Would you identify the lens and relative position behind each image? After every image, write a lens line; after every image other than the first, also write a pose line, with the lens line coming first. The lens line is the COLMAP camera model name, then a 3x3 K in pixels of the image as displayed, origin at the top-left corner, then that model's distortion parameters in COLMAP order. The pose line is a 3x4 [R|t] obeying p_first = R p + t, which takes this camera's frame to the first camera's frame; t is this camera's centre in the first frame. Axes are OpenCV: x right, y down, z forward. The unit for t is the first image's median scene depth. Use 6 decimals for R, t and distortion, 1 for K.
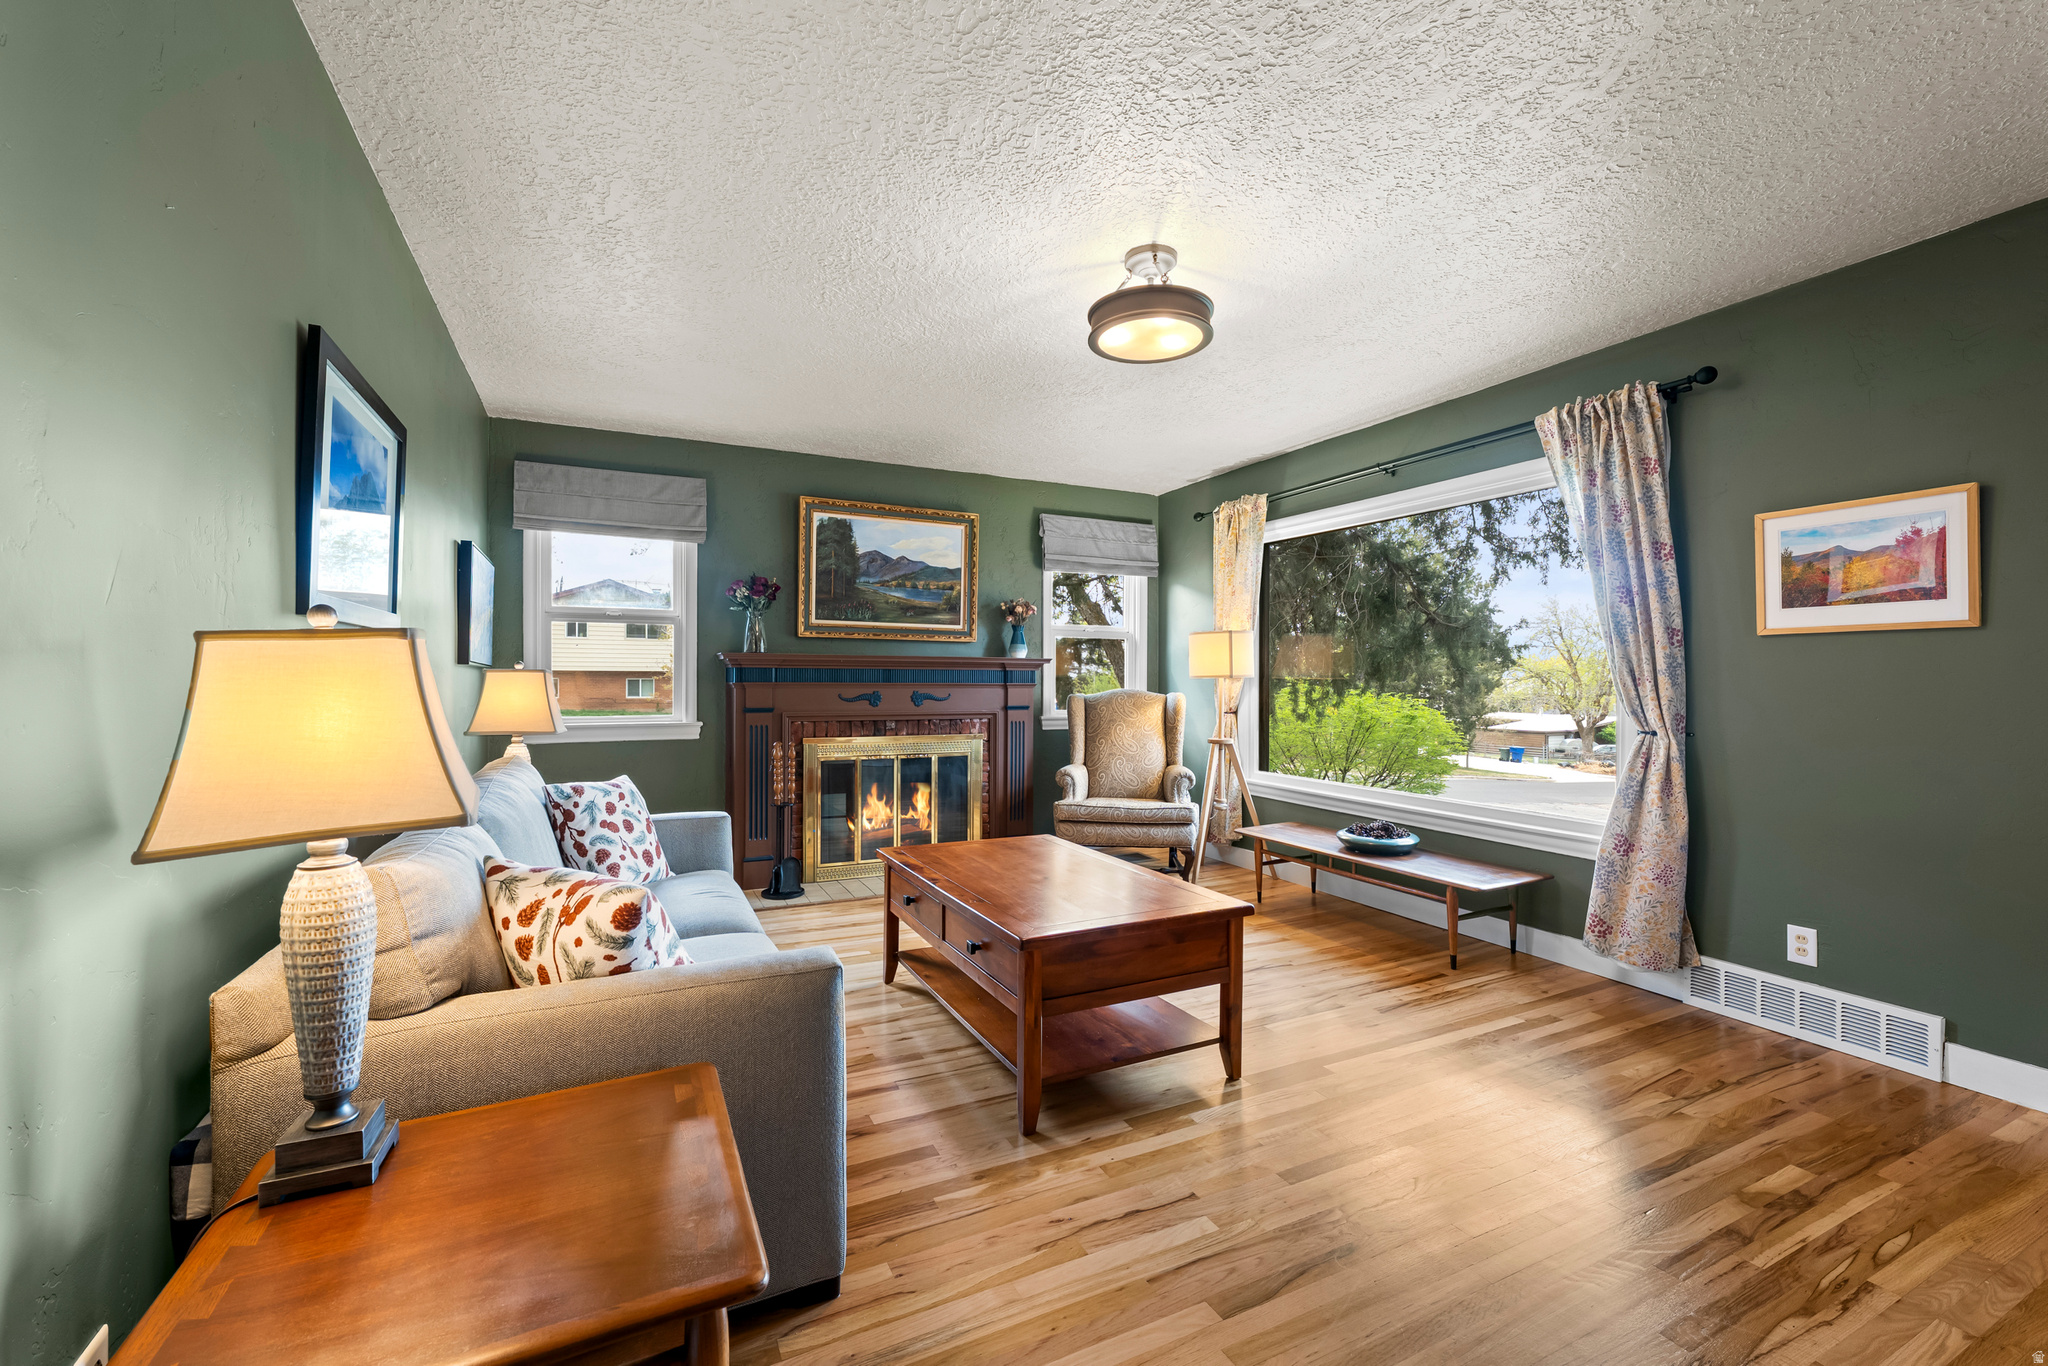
lens RADIAL K [[842.3, 0, 1020.7], [0, 842.3, 678.4], [0, 0, 1]] dist [0.002384, -0.000181]
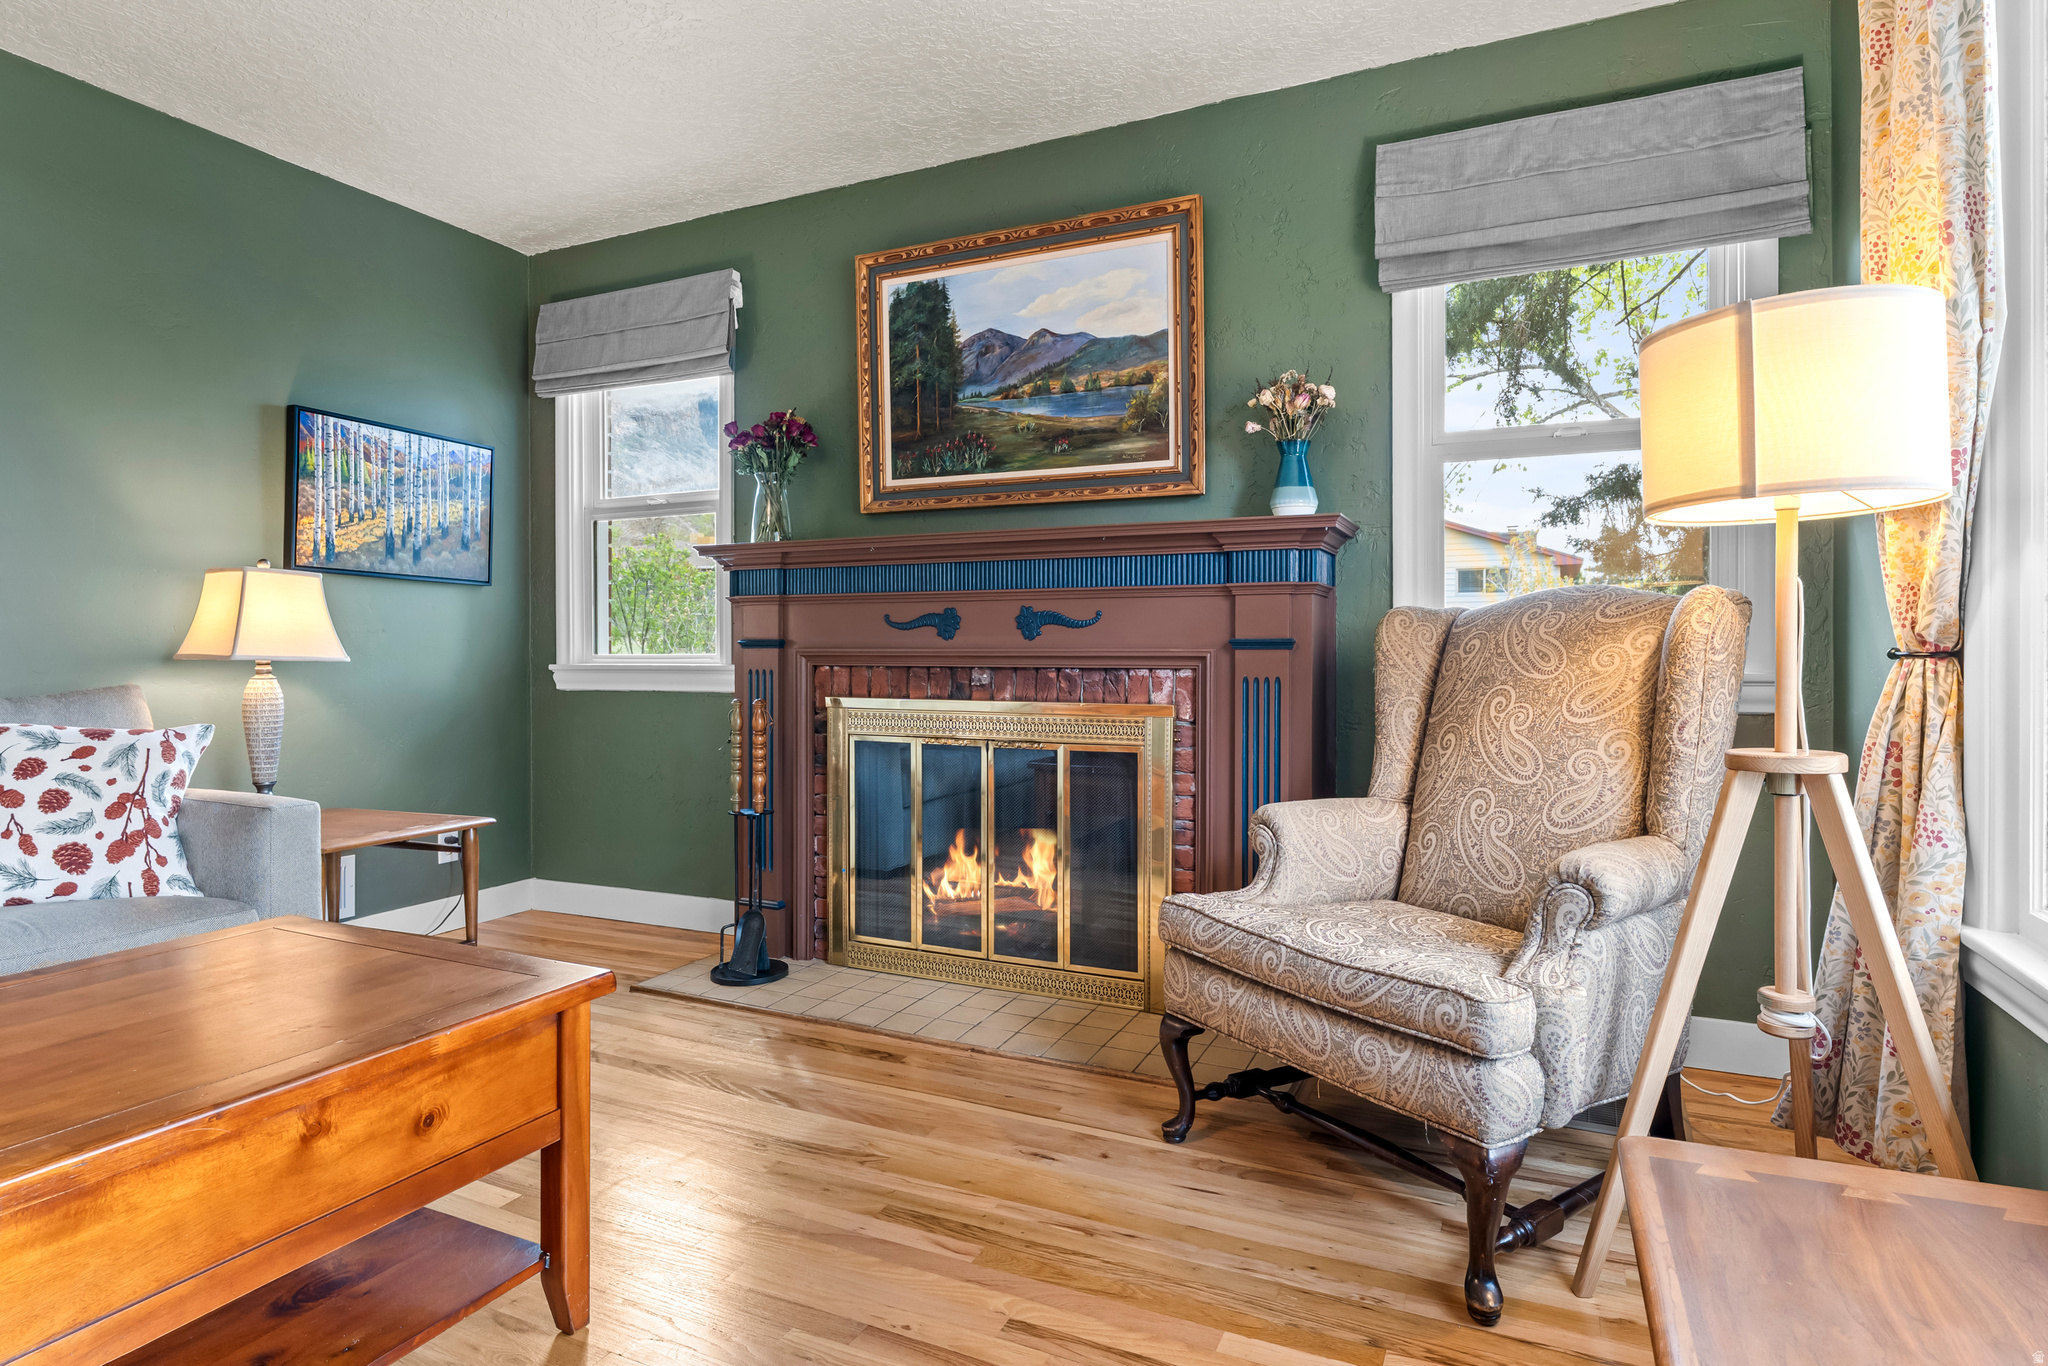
lens RADIAL K [[1104.8, 0, 999.7], [0, 1104.8, 644.7], [0, 0, 1]] dist [-0.000997, 0.002808]
pose [[0.623547, -0.008202, -0.781743, 0.507692], [0.002869, 0.999962, -0.008203, 0.060328], [0.781781, 0.002872, 0.623547, 0.887820]]
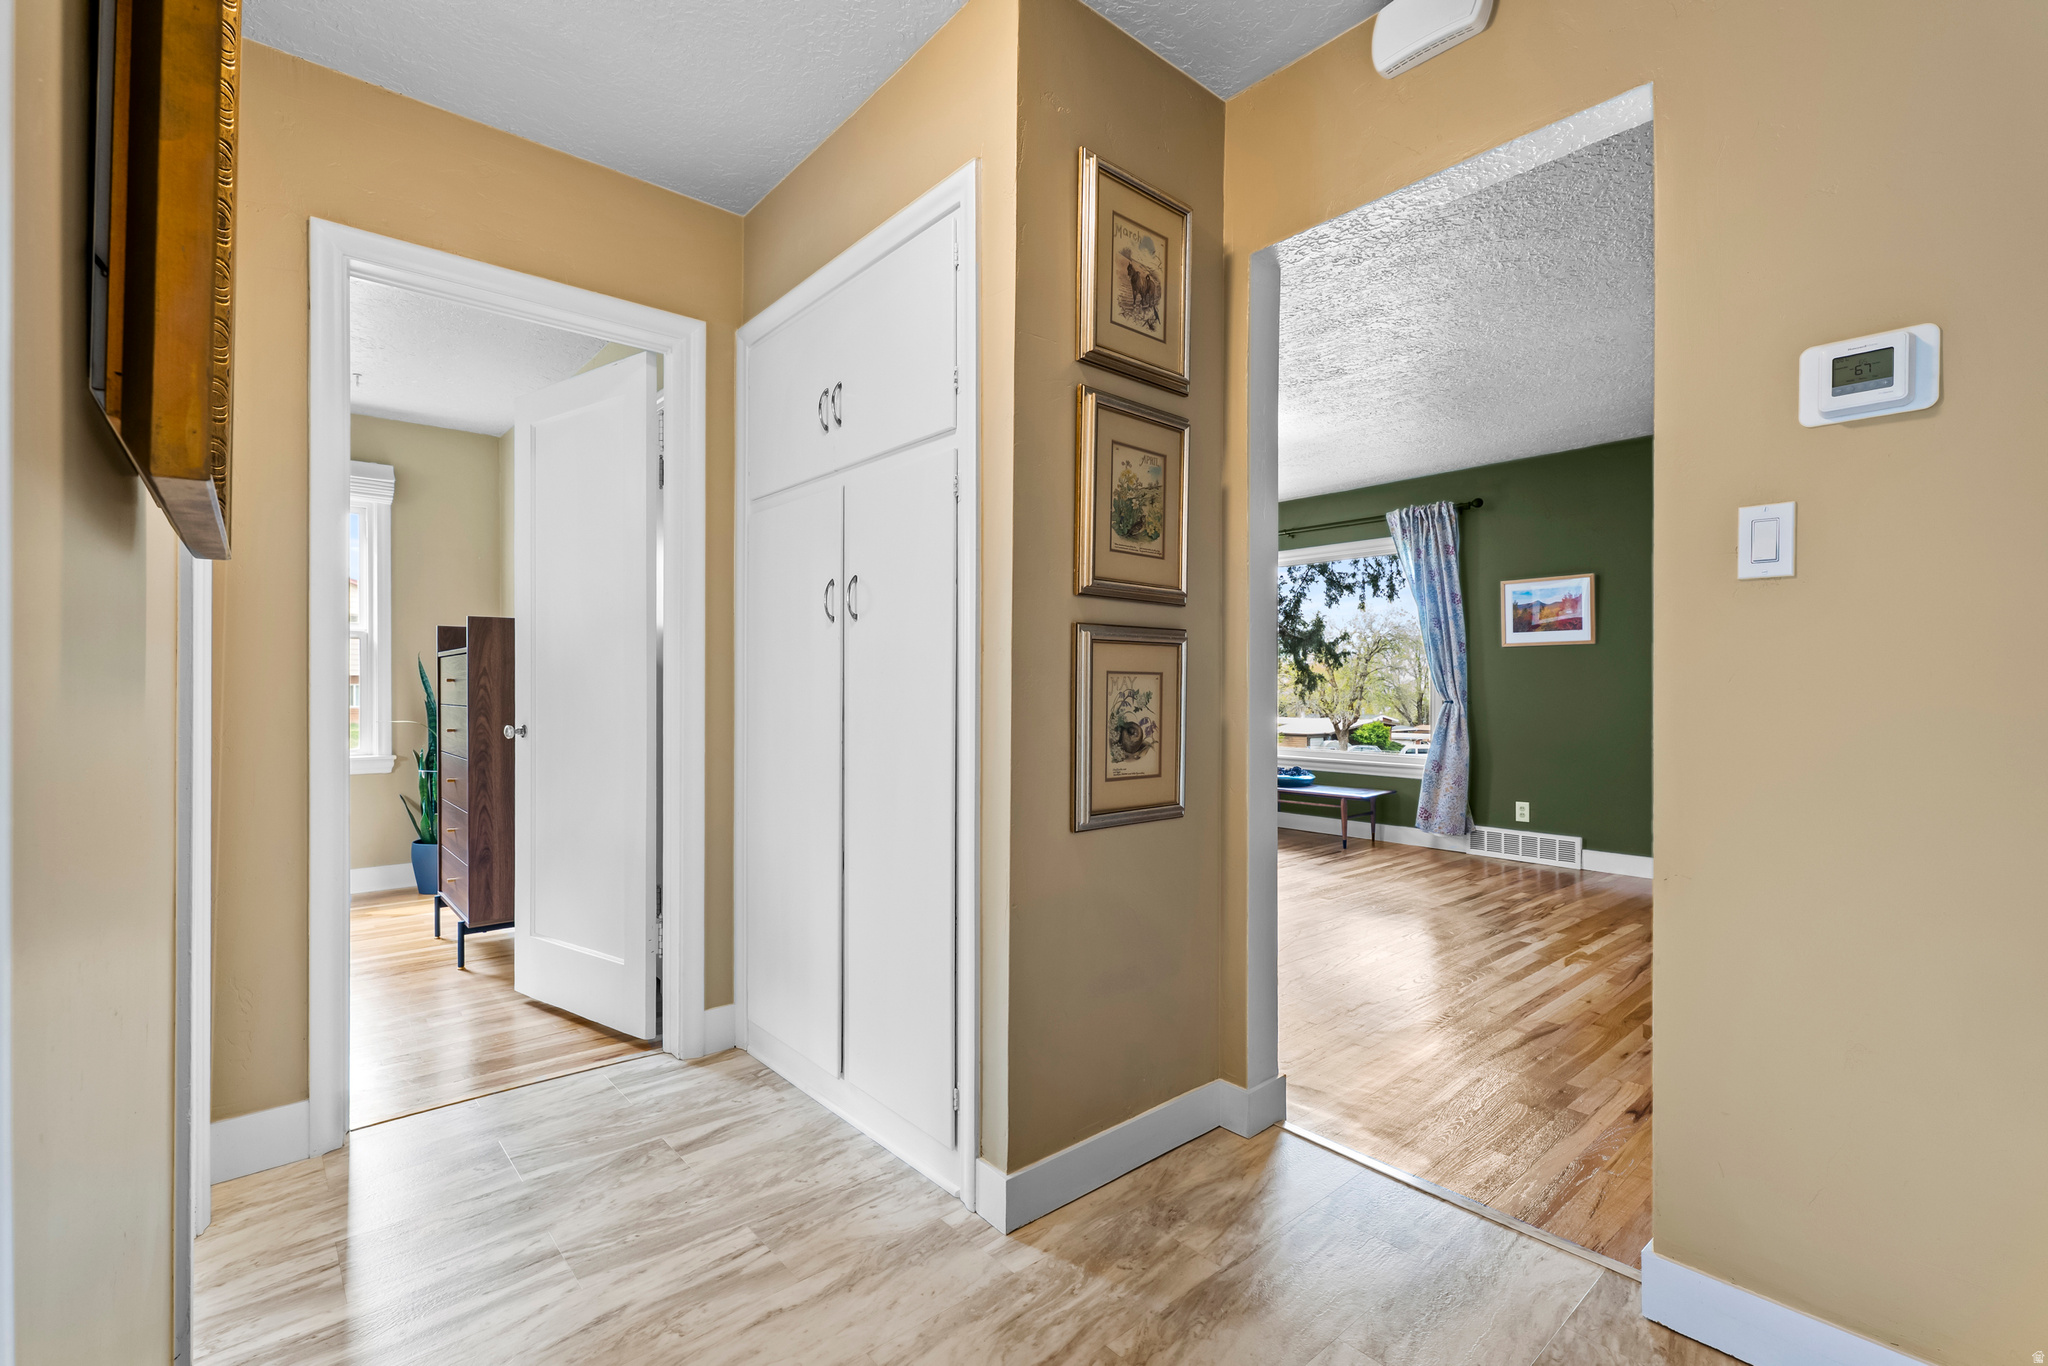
lens RADIAL K [[903.9, 0, 1027.0], [0, 903.9, 684.6], [0, 0, 1]] dist [0.000627, -0.000042]
pose [[0.966575, -0.001665, 0.256380, -0.532002], [0.002036, 0.999997, -0.001182, 0.026652], [-0.256377, 0.001664, 0.966575, -0.537365]]
